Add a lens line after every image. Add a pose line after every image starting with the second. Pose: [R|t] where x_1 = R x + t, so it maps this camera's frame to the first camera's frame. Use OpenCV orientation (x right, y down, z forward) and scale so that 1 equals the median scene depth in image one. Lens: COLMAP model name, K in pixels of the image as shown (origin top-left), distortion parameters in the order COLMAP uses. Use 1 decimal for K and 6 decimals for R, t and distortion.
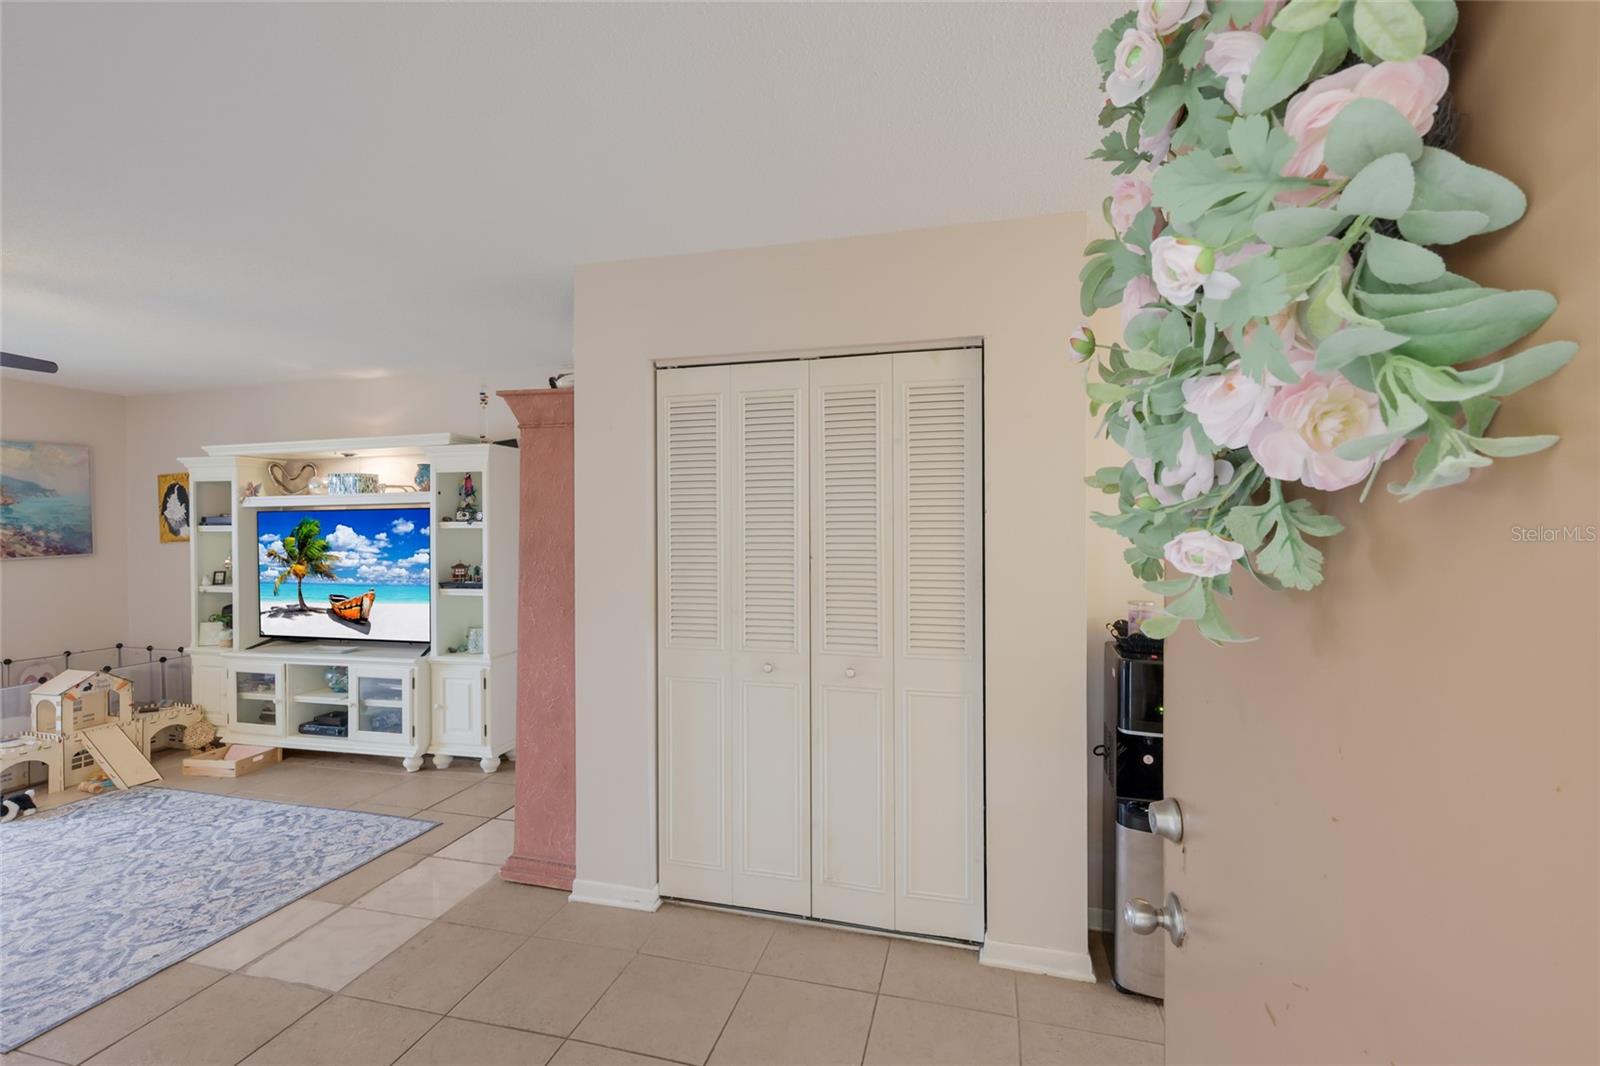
lens RADIAL K [[699.2, 0, 794.9], [0, 699.2, 535.1], [0, 0, 1]] dist [0.010656, -0.001657]
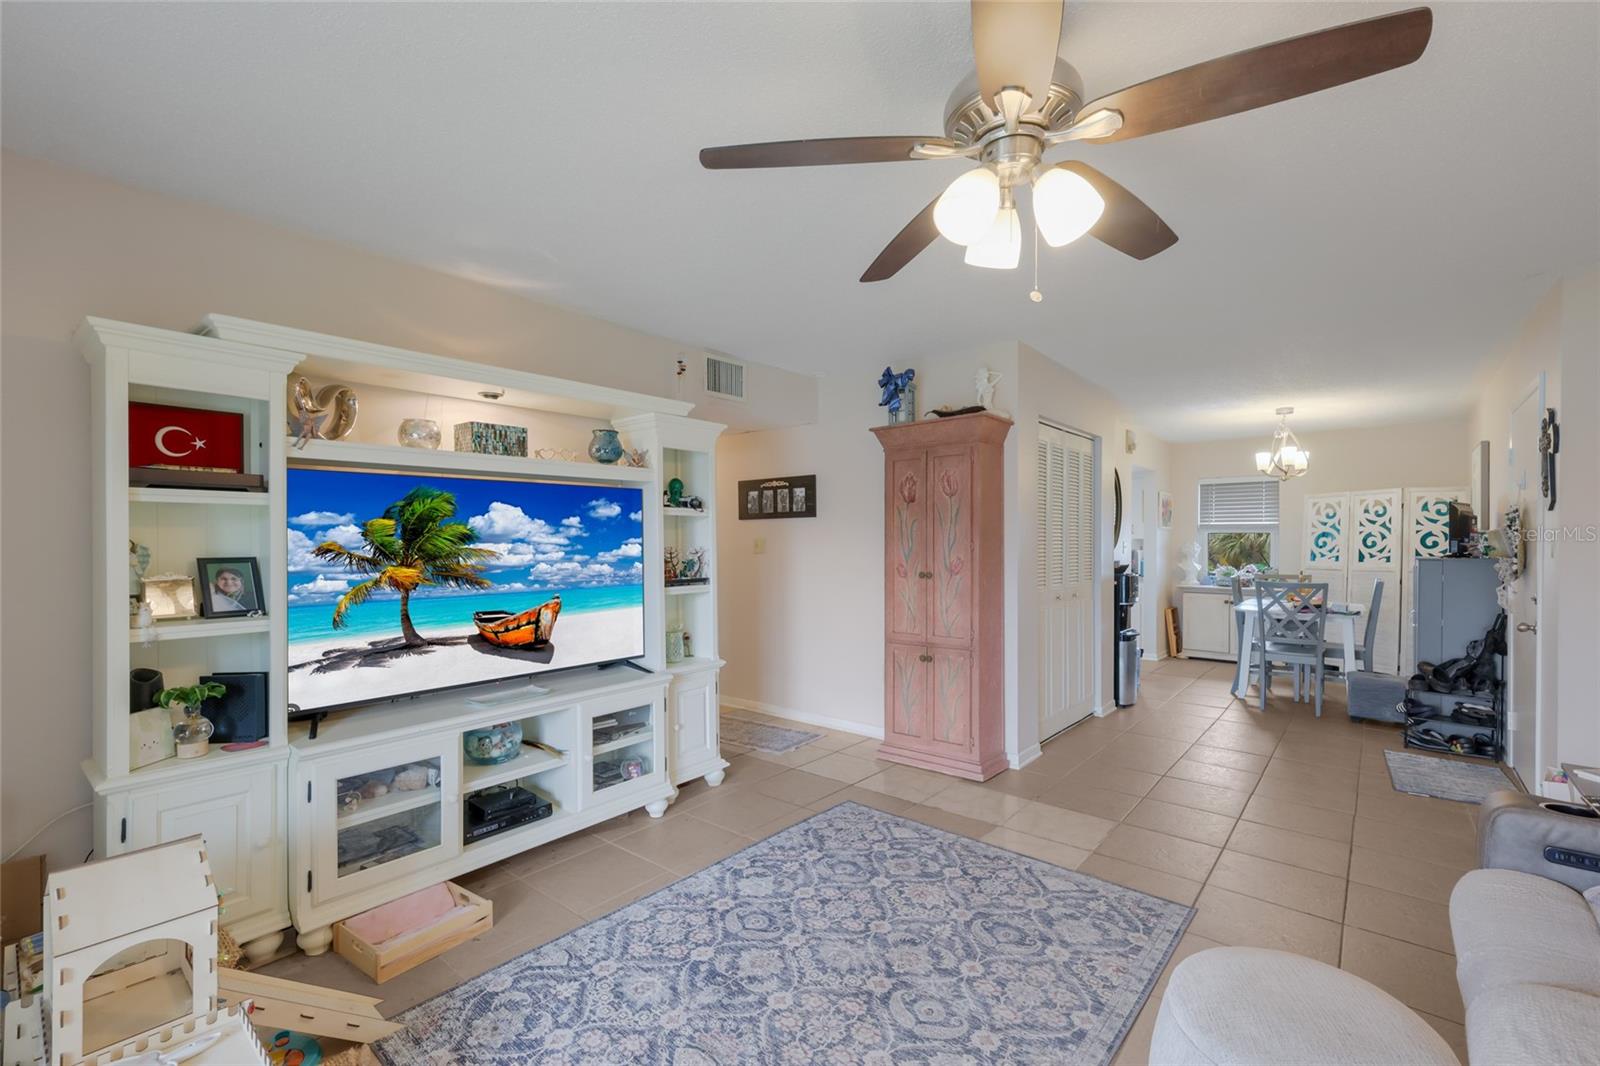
lens RADIAL K [[699.2, 0, 796.9], [0, 699.2, 538.5], [0, 0, 1]] dist [0.010656, -0.001657]
pose [[0.424072, 0.005973, 0.905609, -1.160366], [0.012622, 0.999842, -0.012505, 0.031727], [-0.905541, 0.016734, 0.423930, 0.497991]]
